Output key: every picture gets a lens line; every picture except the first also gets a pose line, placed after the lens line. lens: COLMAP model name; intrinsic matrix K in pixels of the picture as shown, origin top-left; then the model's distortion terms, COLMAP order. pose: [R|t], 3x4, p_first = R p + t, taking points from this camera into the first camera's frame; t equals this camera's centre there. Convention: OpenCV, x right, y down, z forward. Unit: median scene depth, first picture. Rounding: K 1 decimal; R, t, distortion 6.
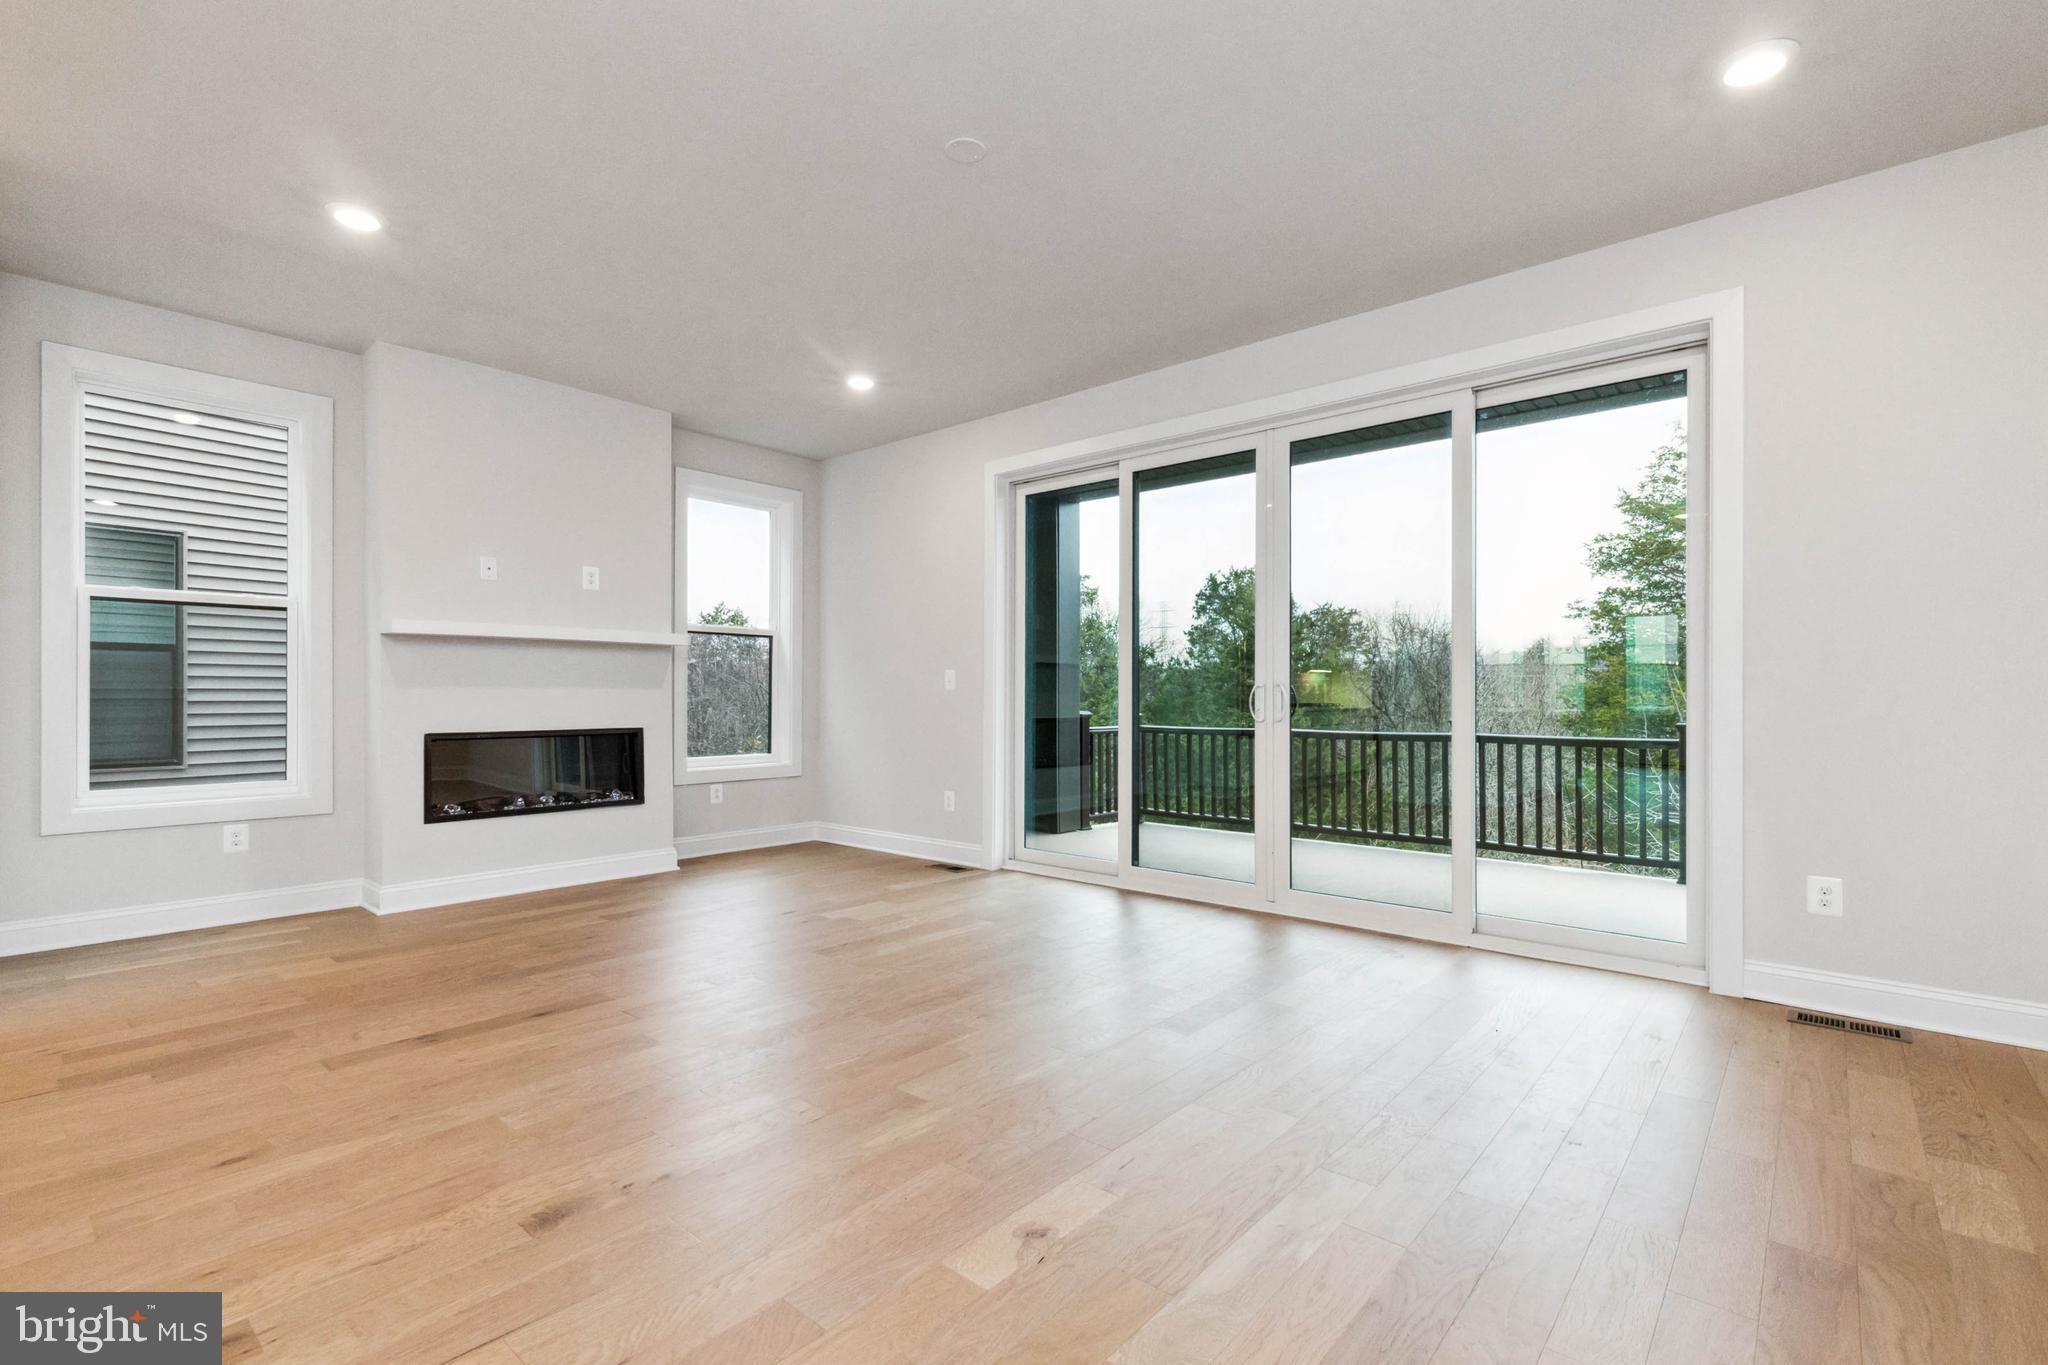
lens RADIAL K [[905.0, 0, 1026.7], [0, 905.0, 697.2], [0, 0, 1]] dist [-0.002574, -0.000216]
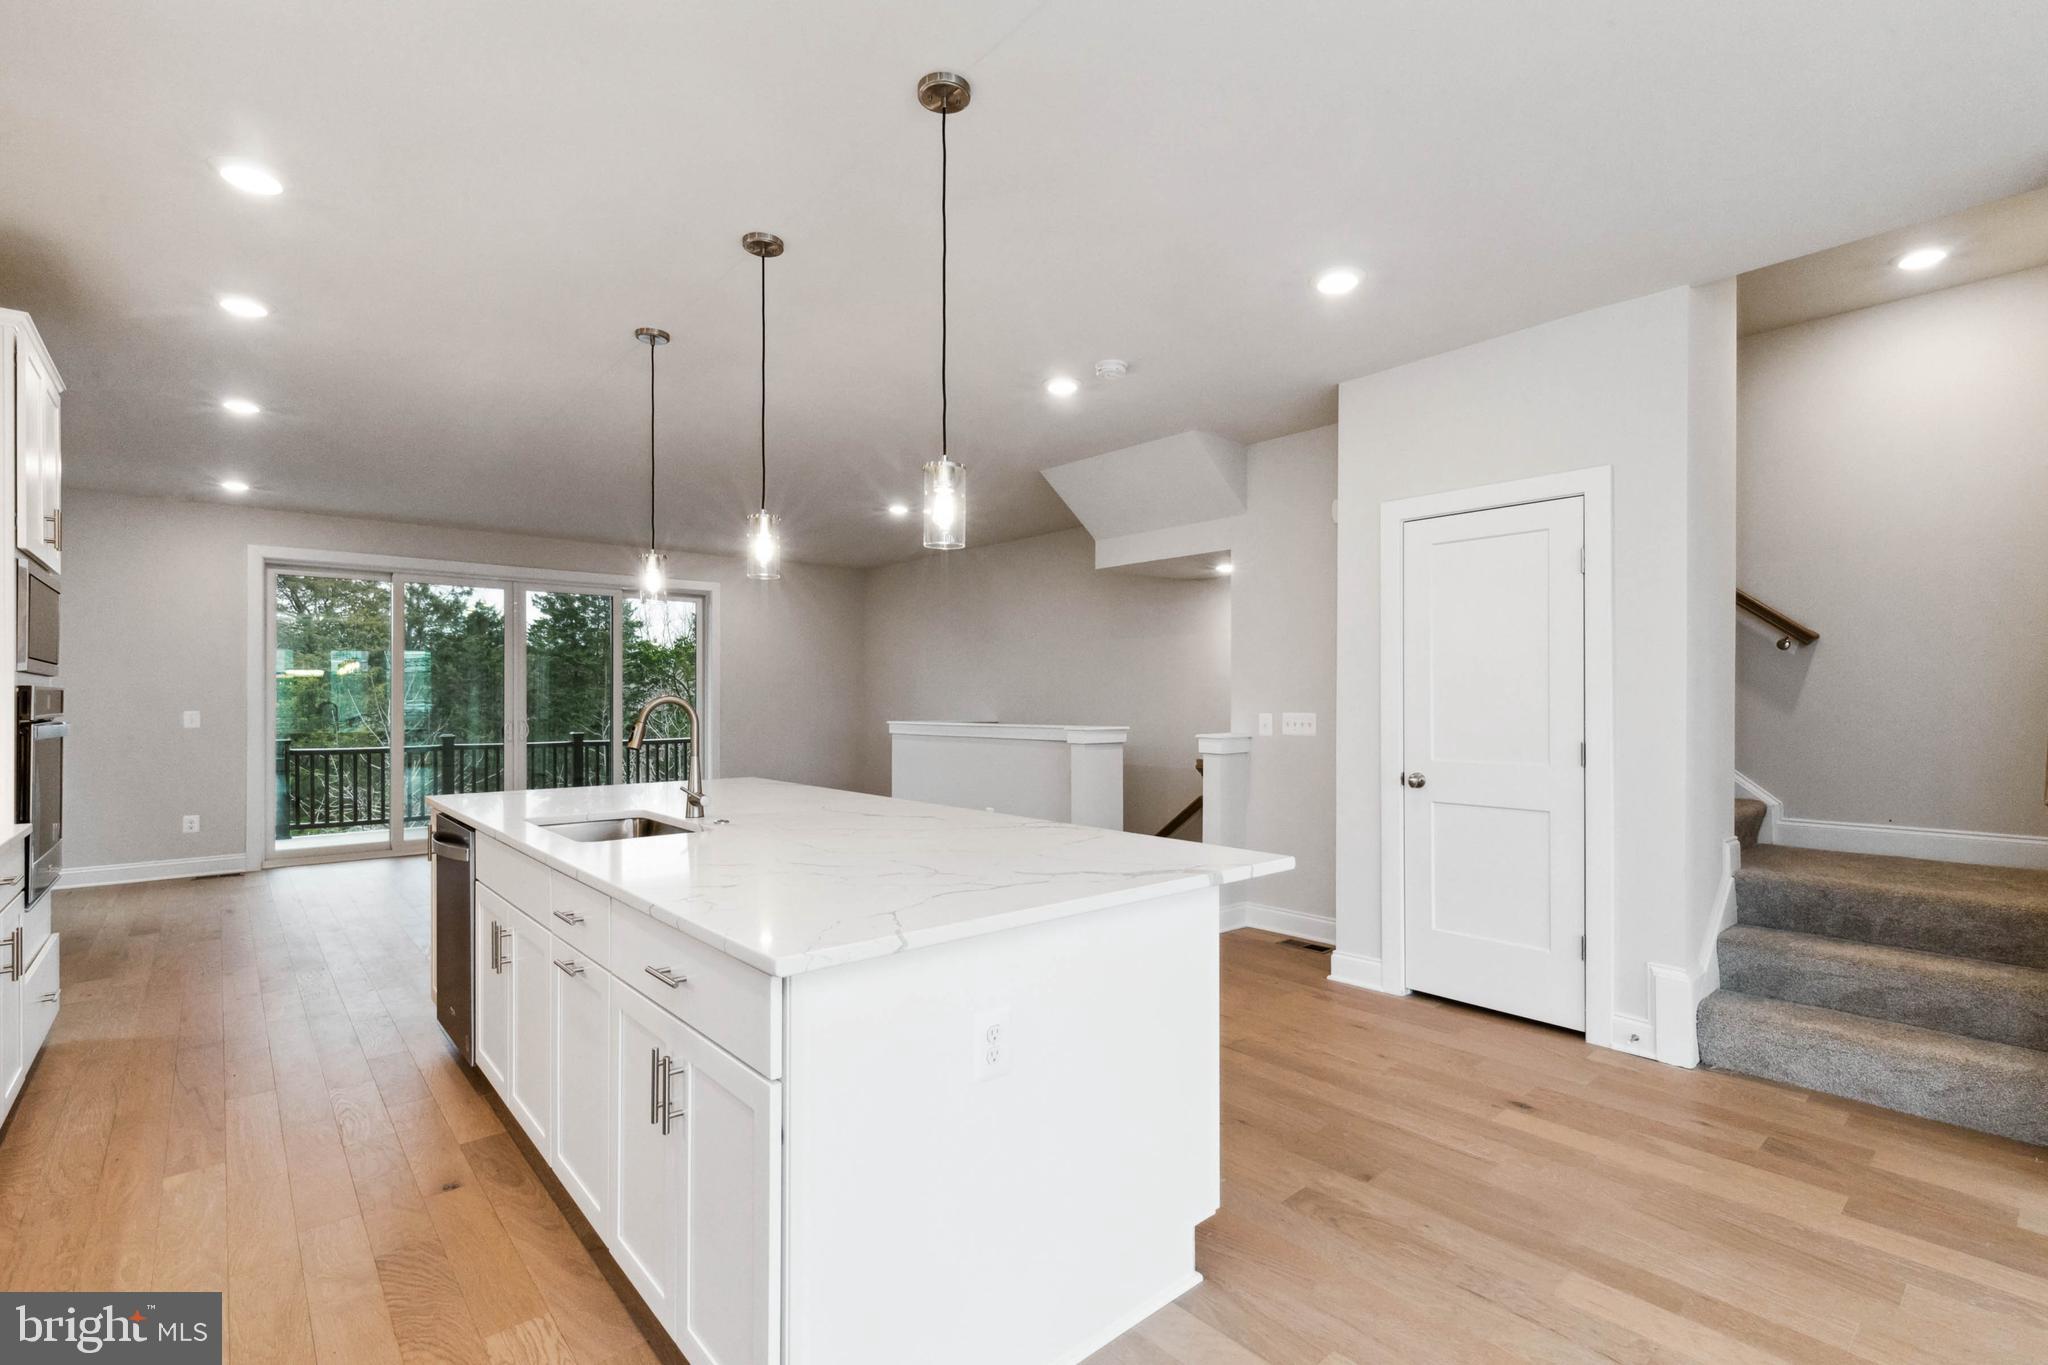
lens RADIAL K [[918.4, 0, 1025.0], [0, 918.4, 691.6], [0, 0, 1]] dist [0.004436, -0.000049]
pose [[0.129407, 0.008702, 0.991553, -1.277506], [-0.000333, 0.999962, -0.008733, -0.051222], [-0.991591, 0.000800, 0.129405, -0.241989]]
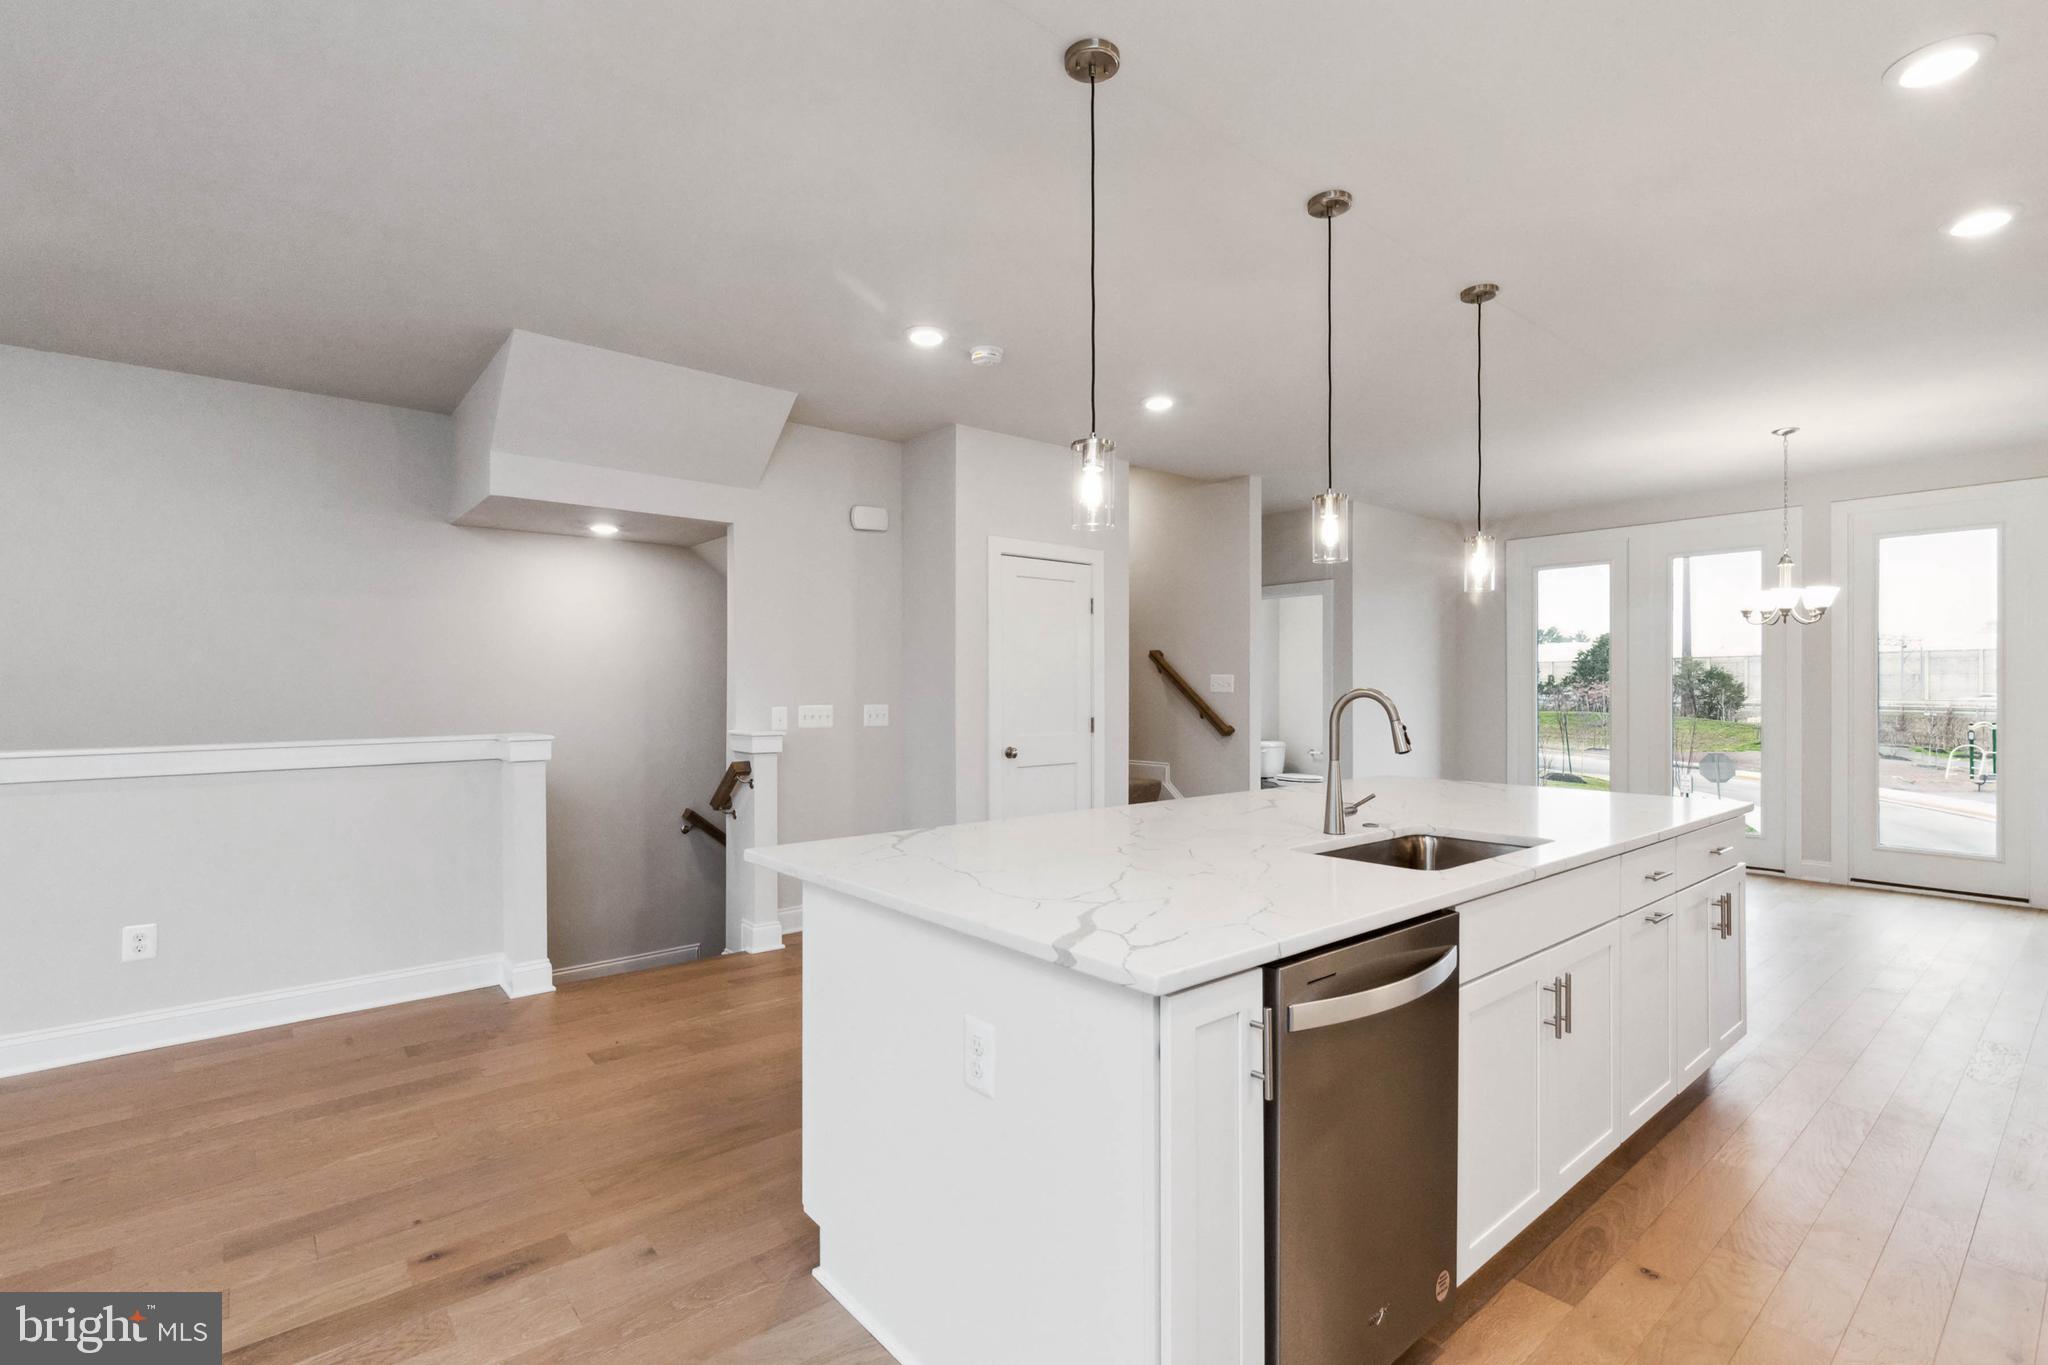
lens RADIAL K [[949.3, 0, 1023.9], [0, 949.3, 674.0], [0, 0, 1]] dist [-0.001026, -0.000183]
pose [[-0.988282, 0.002031, 0.152627, -0.617543], [0.000805, 0.999967, -0.008095, -0.062737], [-0.152638, -0.007878, -0.988251, 0.594351]]
